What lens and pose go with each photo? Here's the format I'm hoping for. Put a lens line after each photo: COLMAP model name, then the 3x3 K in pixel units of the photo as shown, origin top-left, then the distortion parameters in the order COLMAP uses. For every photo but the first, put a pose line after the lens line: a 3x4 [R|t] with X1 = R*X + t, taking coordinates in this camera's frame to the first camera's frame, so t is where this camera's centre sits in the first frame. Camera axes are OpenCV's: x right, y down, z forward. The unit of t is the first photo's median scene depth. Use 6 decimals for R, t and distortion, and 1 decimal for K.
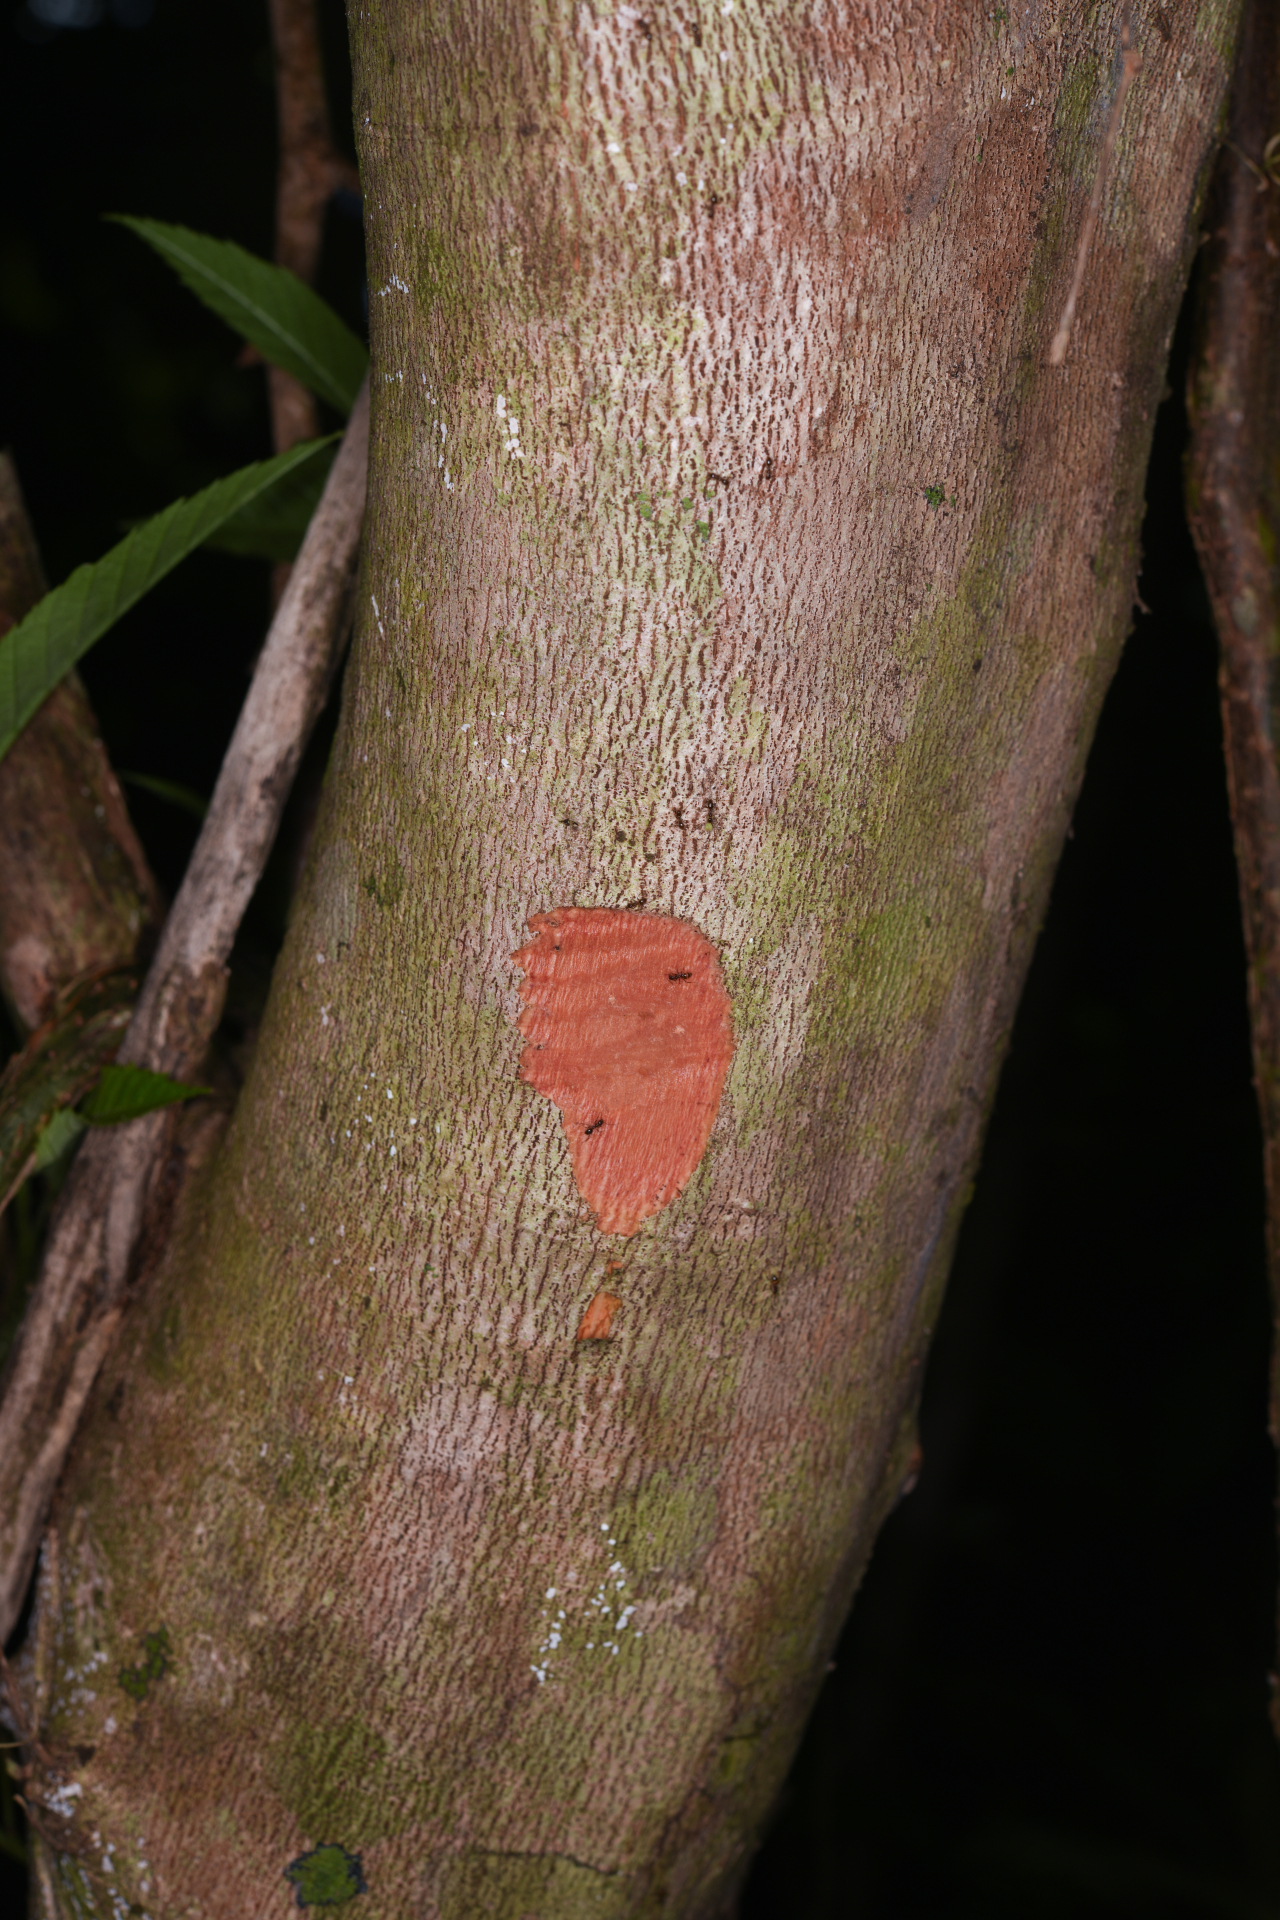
lens RADIAL K [[3314.2, 0, 639.9], [0, 3314.2, 958.7], [0, 0, 1]] dist [0.001216, 0.000000]
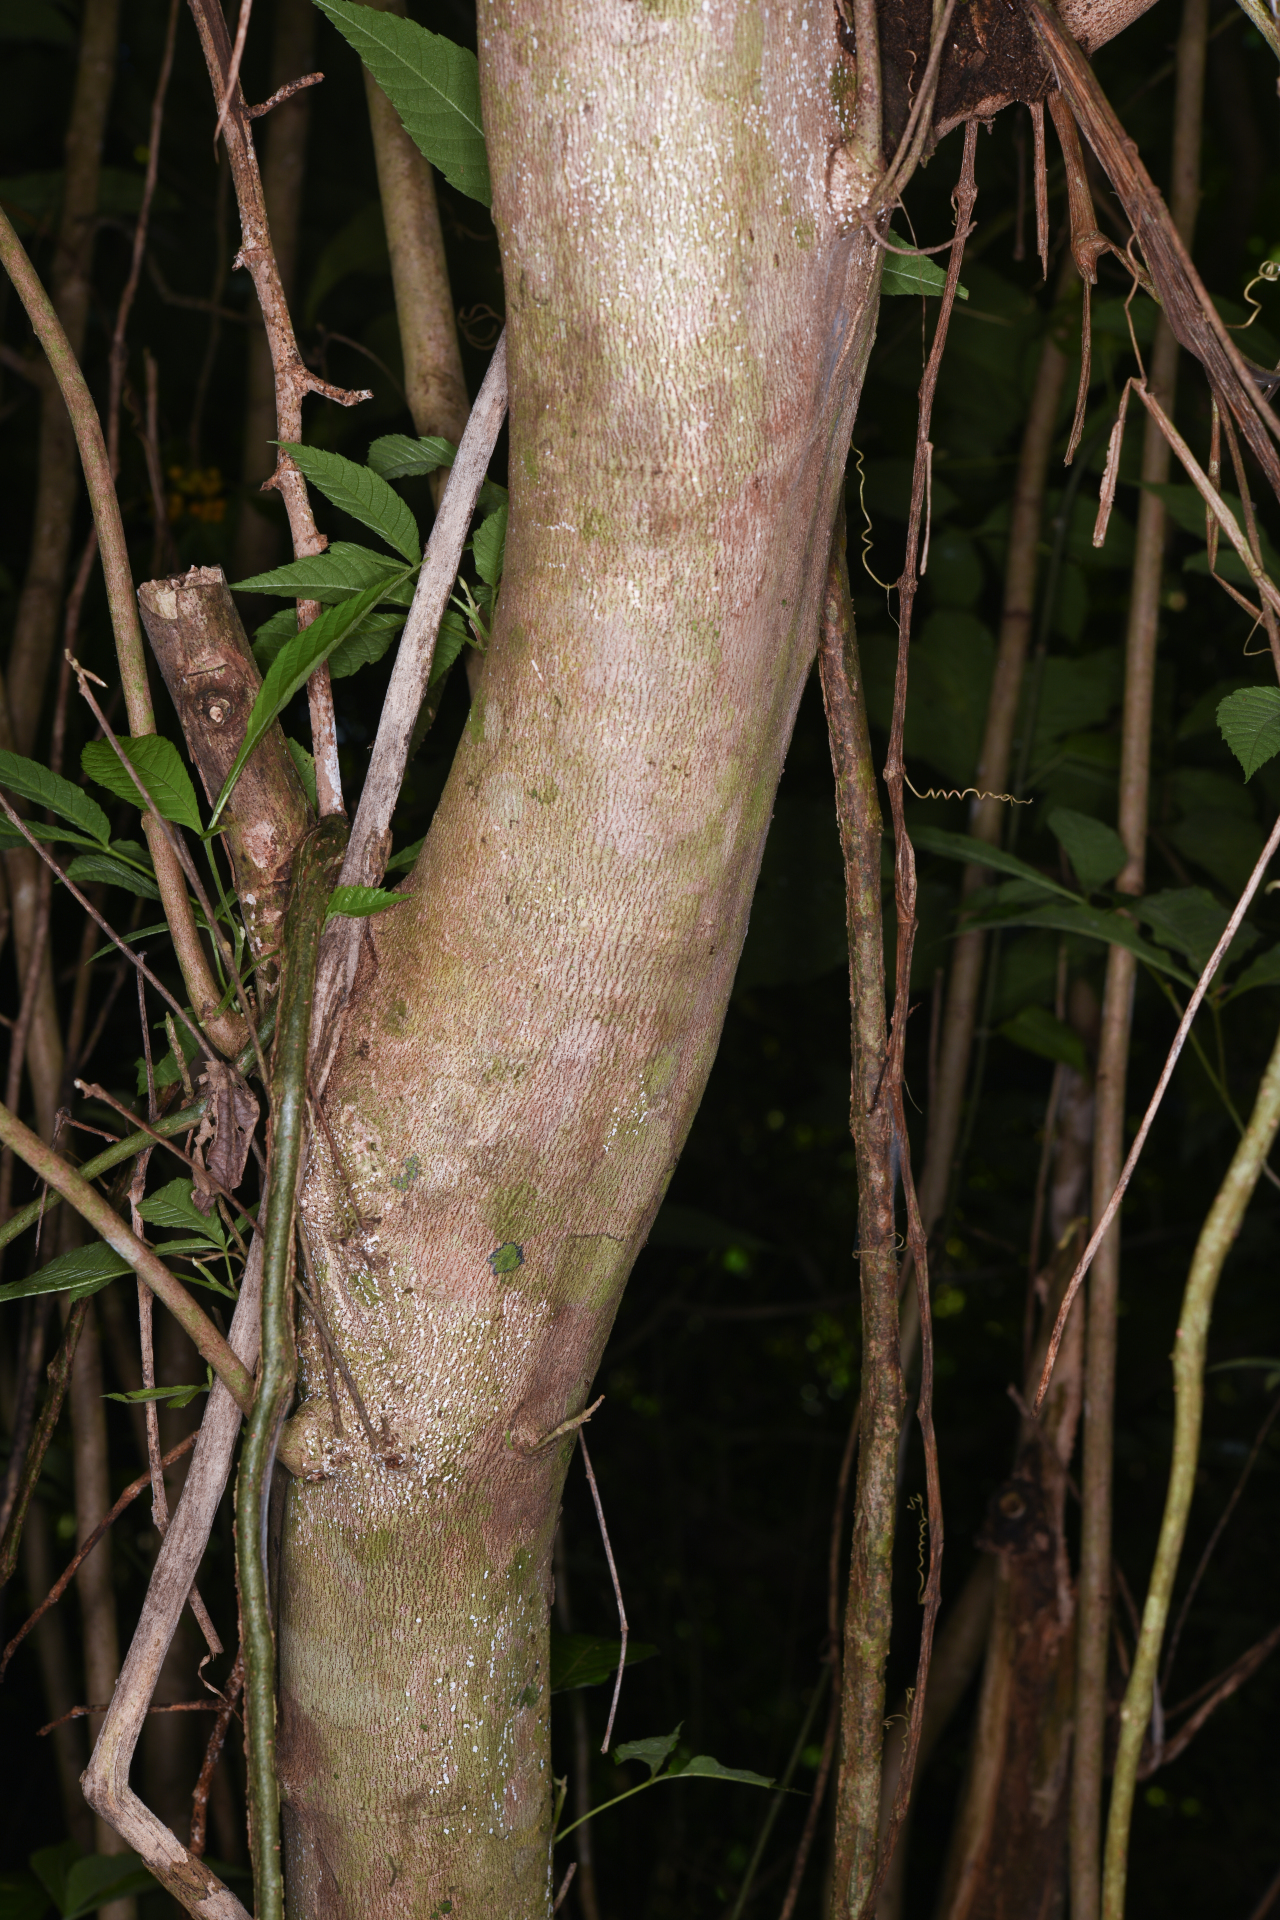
lens RADIAL K [[3314.2, 0, 639.8], [0, 3314.2, 960.7], [0, 0, 1]] dist [0.001216, 0.000000]
pose [[0.917294, -0.111669, 0.382233, -0.857812], [0.066782, 0.989420, 0.128795, -0.188569], [-0.392571, -0.092616, 0.915047, -1.009892]]
